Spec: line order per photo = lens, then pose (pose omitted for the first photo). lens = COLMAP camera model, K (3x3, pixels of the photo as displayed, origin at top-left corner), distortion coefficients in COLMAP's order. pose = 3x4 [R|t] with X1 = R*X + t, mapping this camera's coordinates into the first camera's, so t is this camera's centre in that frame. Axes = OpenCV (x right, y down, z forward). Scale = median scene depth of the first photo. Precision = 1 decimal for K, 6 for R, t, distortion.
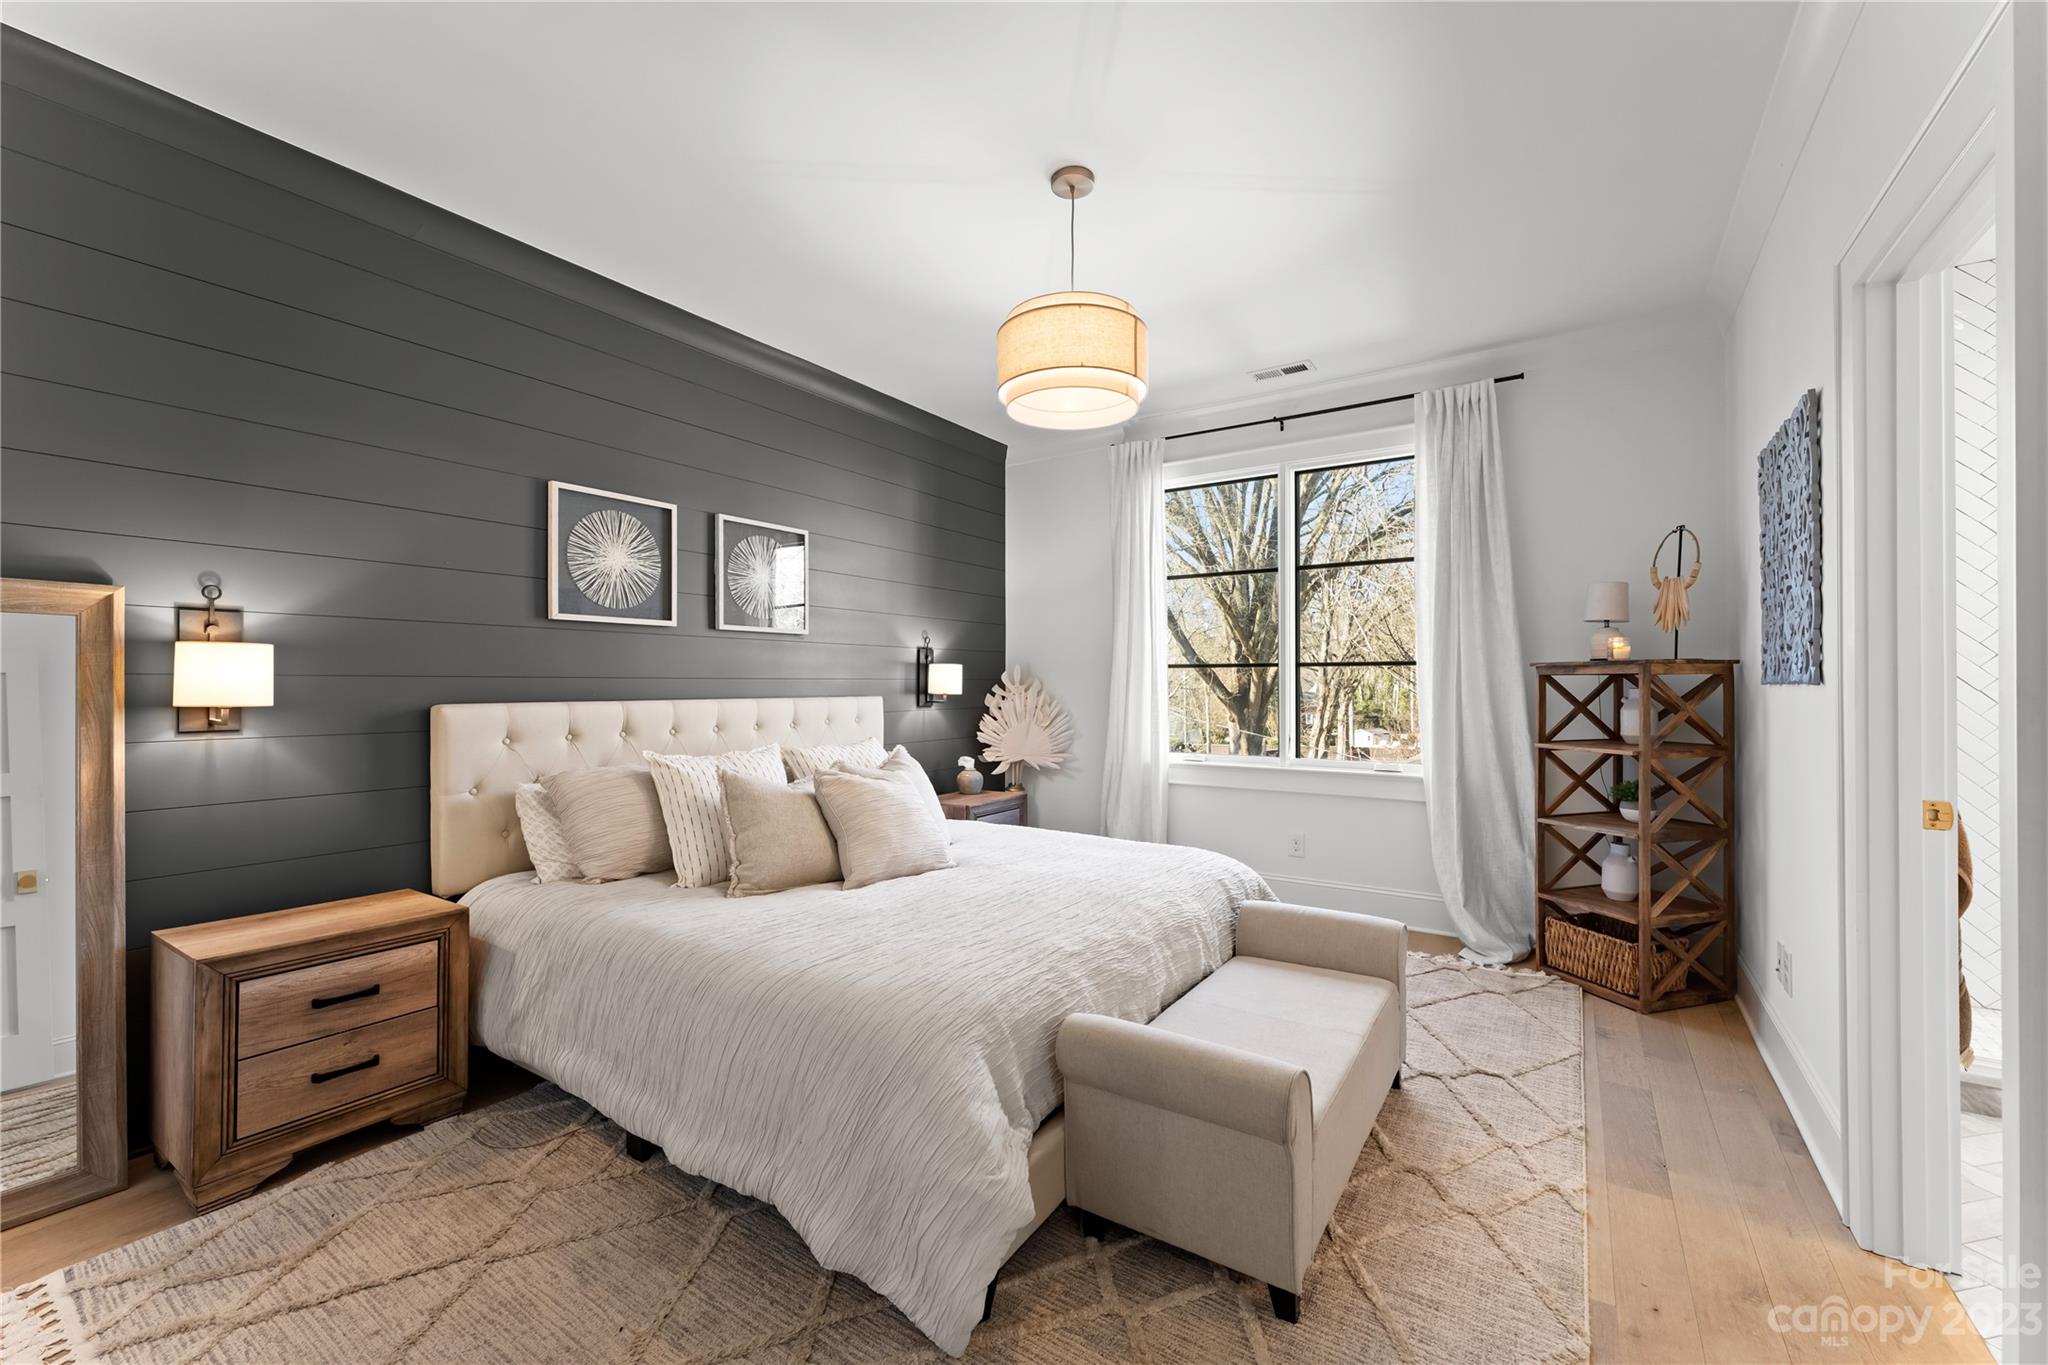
lens RADIAL K [[837.6, 0, 1022.0], [0, 837.6, 678.3], [0, 0, 1]] dist [-0.000995, -0.000167]
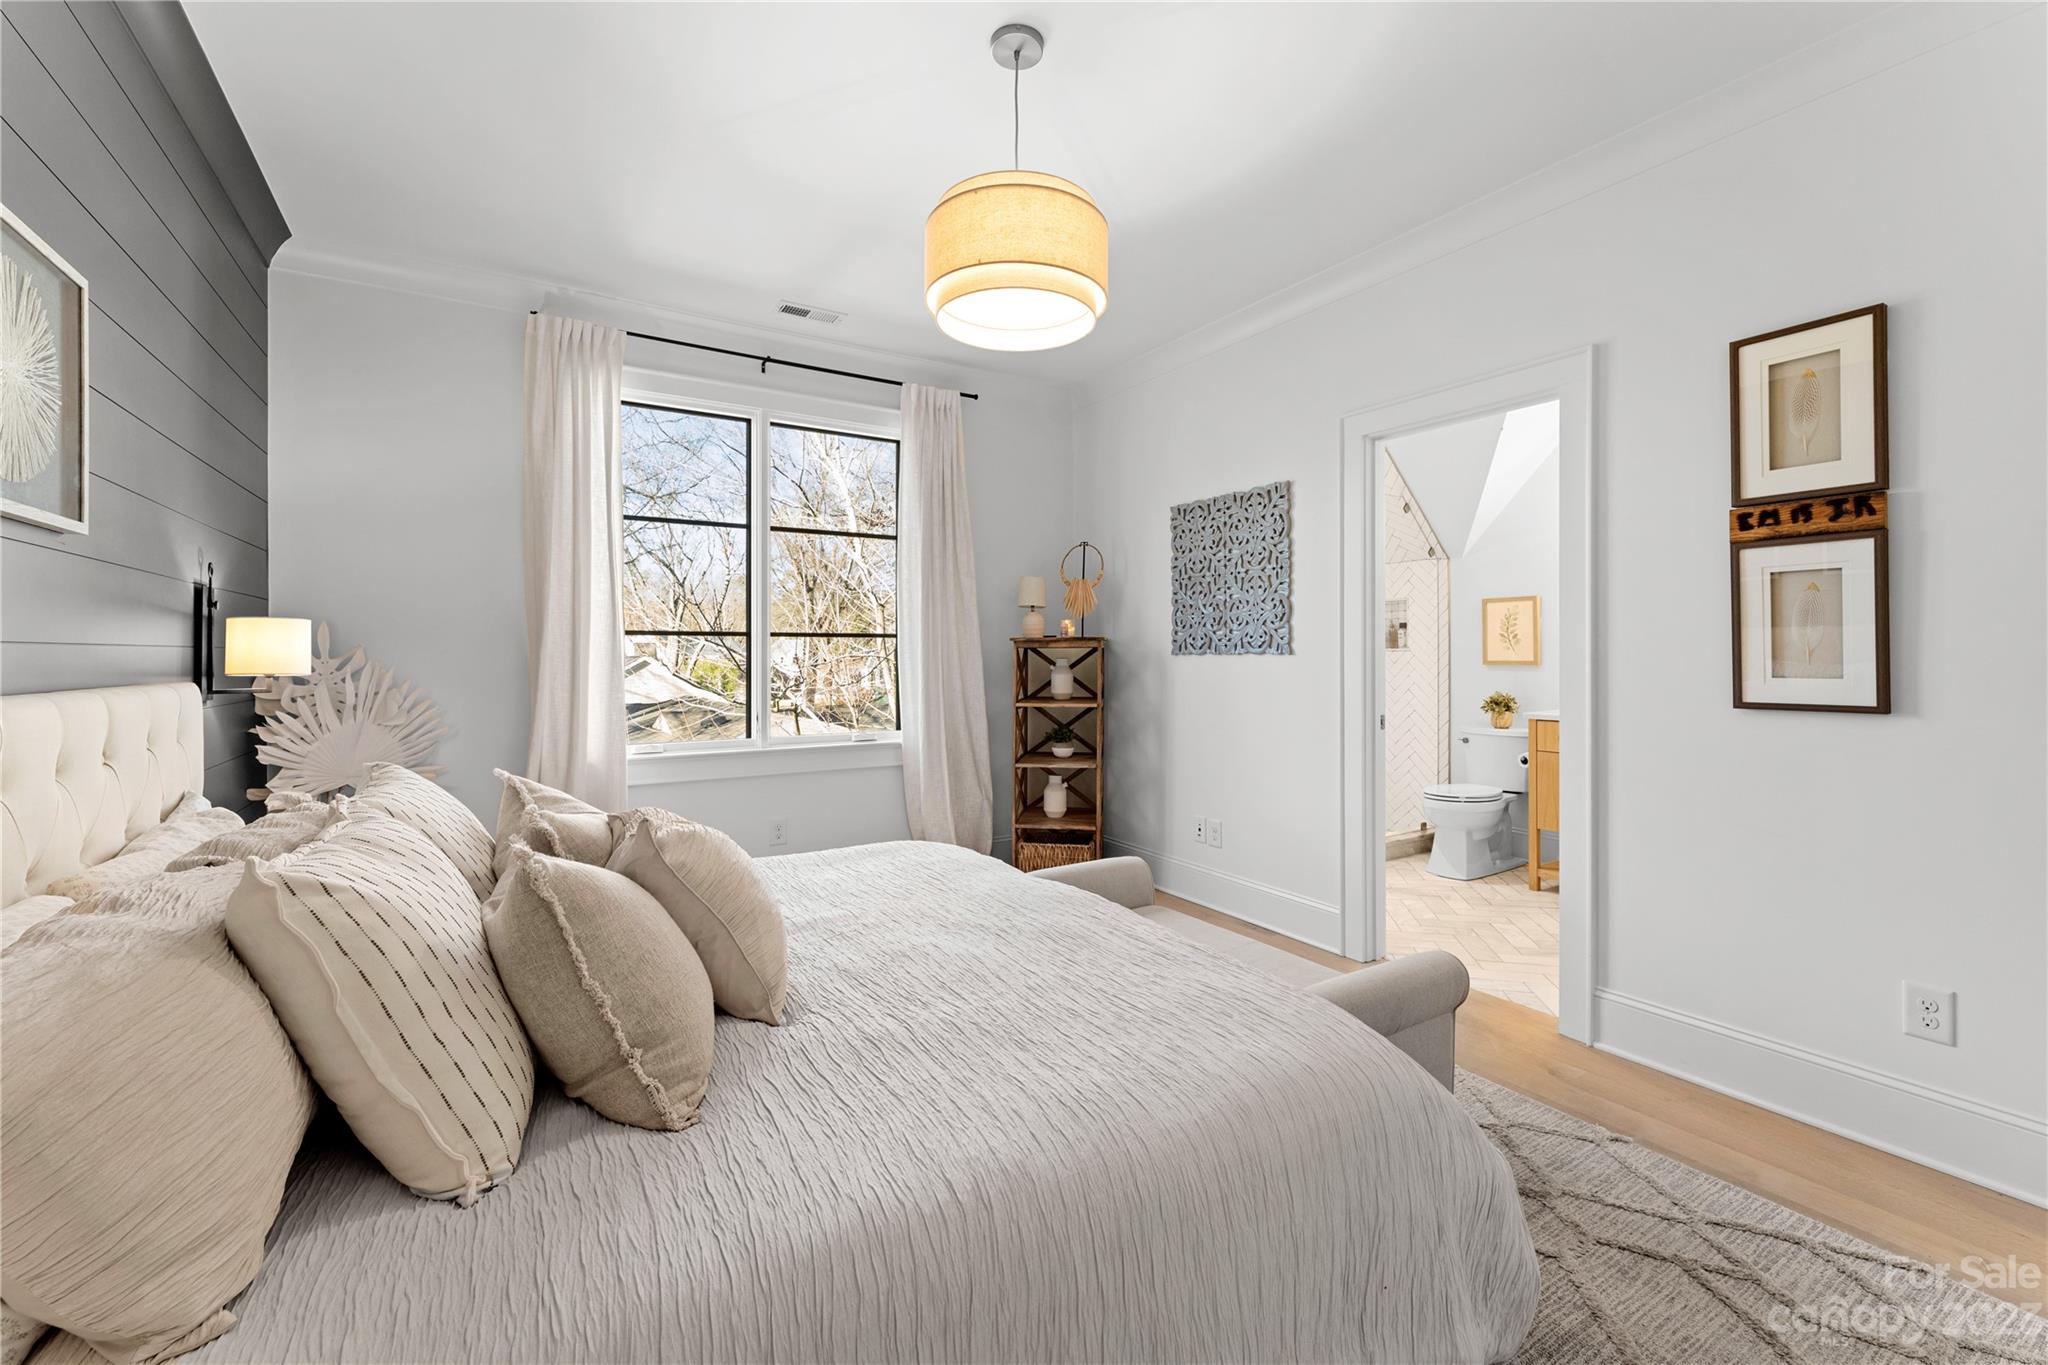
lens RADIAL K [[837.6, 0, 1026.4], [0, 837.6, 660.7], [0, 0, 1]] dist [-0.000995, -0.000167]
pose [[0.414331, -0.005113, 0.910112, -0.437685], [-0.003095, 0.999971, 0.007027, 0.005130], [-0.910121, -0.005728, 0.414303, 0.418108]]
